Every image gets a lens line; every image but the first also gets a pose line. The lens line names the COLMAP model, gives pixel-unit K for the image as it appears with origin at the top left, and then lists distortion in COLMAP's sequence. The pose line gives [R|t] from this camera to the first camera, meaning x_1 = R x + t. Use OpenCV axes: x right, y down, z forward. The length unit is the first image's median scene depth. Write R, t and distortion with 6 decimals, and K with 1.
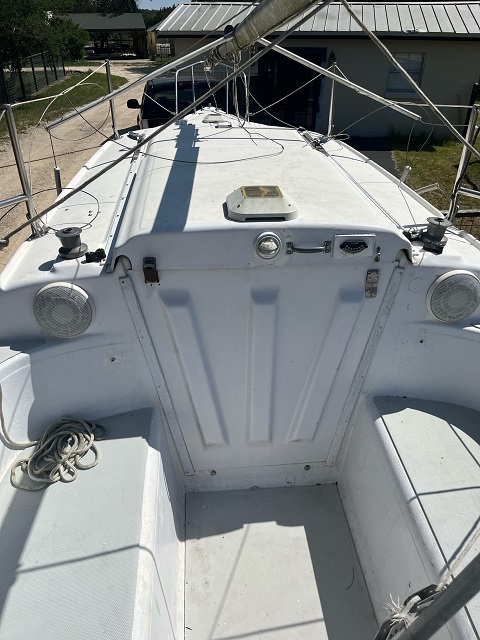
lens RADIAL K [[491.1, 0, 240.0], [0, 491.1, 320.0], [0, 0, 1]] dist [0.043809, 0.001601]
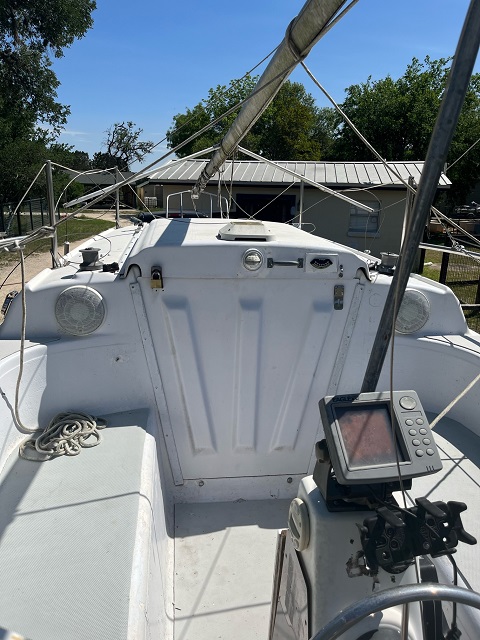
lens RADIAL K [[493.1, 0, 236.7], [0, 493.1, 317.4], [0, 0, 1]] dist [0.089236, -0.115400]
pose [[0.999195, 0.012065, 0.038268, -0.028085], [-0.001115, 0.961701, -0.274097, 0.312622], [-0.040109, 0.273834, 0.960940, -0.147047]]
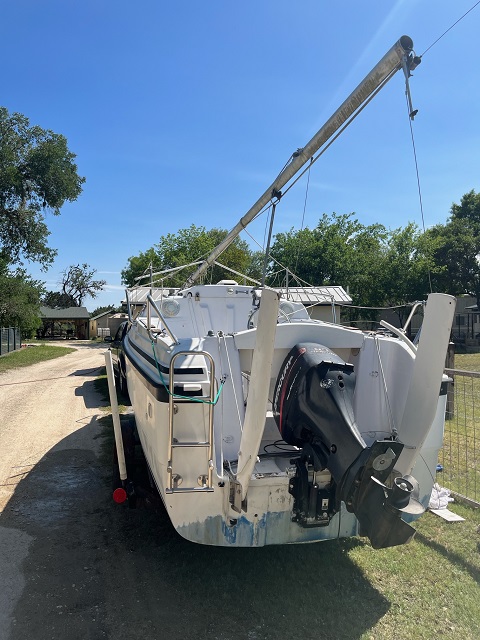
lens RADIAL K [[493.1, 0, 236.7], [0, 493.1, 317.4], [0, 0, 1]] dist [0.089236, -0.115400]
pose [[0.988841, -0.001598, 0.148964, -0.402410], [0.078715, 0.854559, -0.513354, 1.726643], [-0.126478, 0.519351, 0.845149, -1.784577]]
